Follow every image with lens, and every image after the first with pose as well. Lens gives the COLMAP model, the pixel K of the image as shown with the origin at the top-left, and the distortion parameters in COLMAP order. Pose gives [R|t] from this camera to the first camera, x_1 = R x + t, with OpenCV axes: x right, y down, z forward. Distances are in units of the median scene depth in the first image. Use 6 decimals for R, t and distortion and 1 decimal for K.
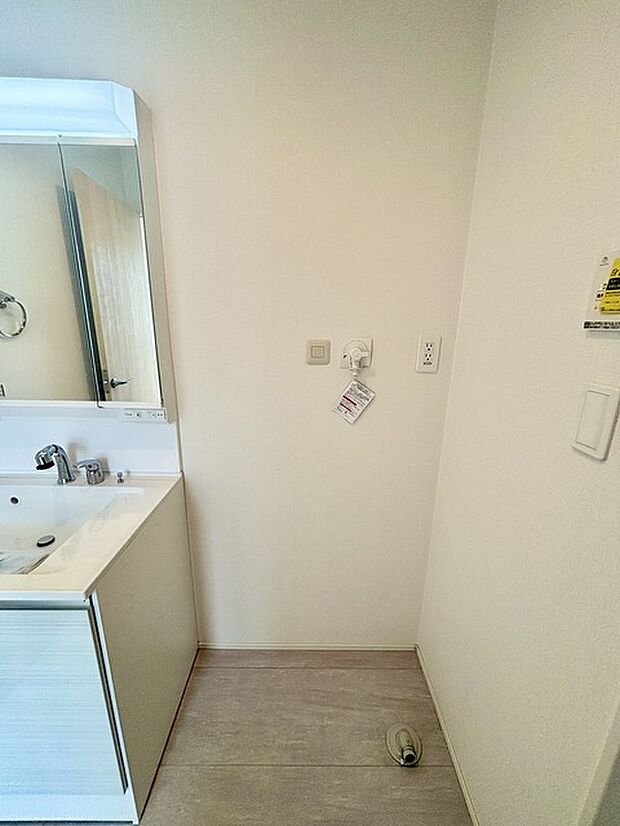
lens RADIAL K [[333.9, 0, 311.0], [0, 333.9, 413.1], [0, 0, 1]] dist [-0.003021, 0.000187]
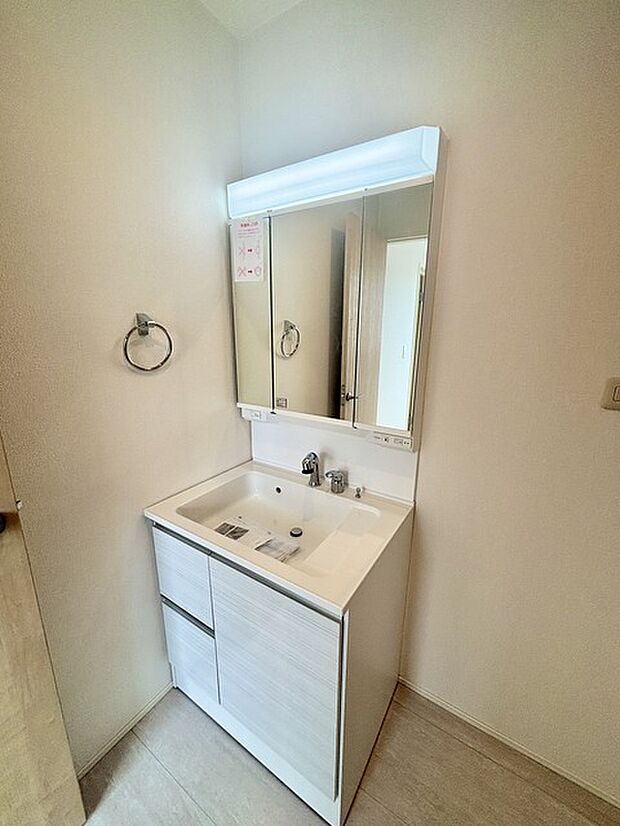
lens RADIAL K [[333.9, 0, 307.9], [0, 333.9, 412.7], [0, 0, 1]] dist [-0.003021, 0.000187]
pose [[0.833606, 0.121099, -0.538921, -0.160800], [-0.136376, 0.990589, 0.011645, -0.052727], [0.535259, 0.063789, 0.842276, -0.006287]]
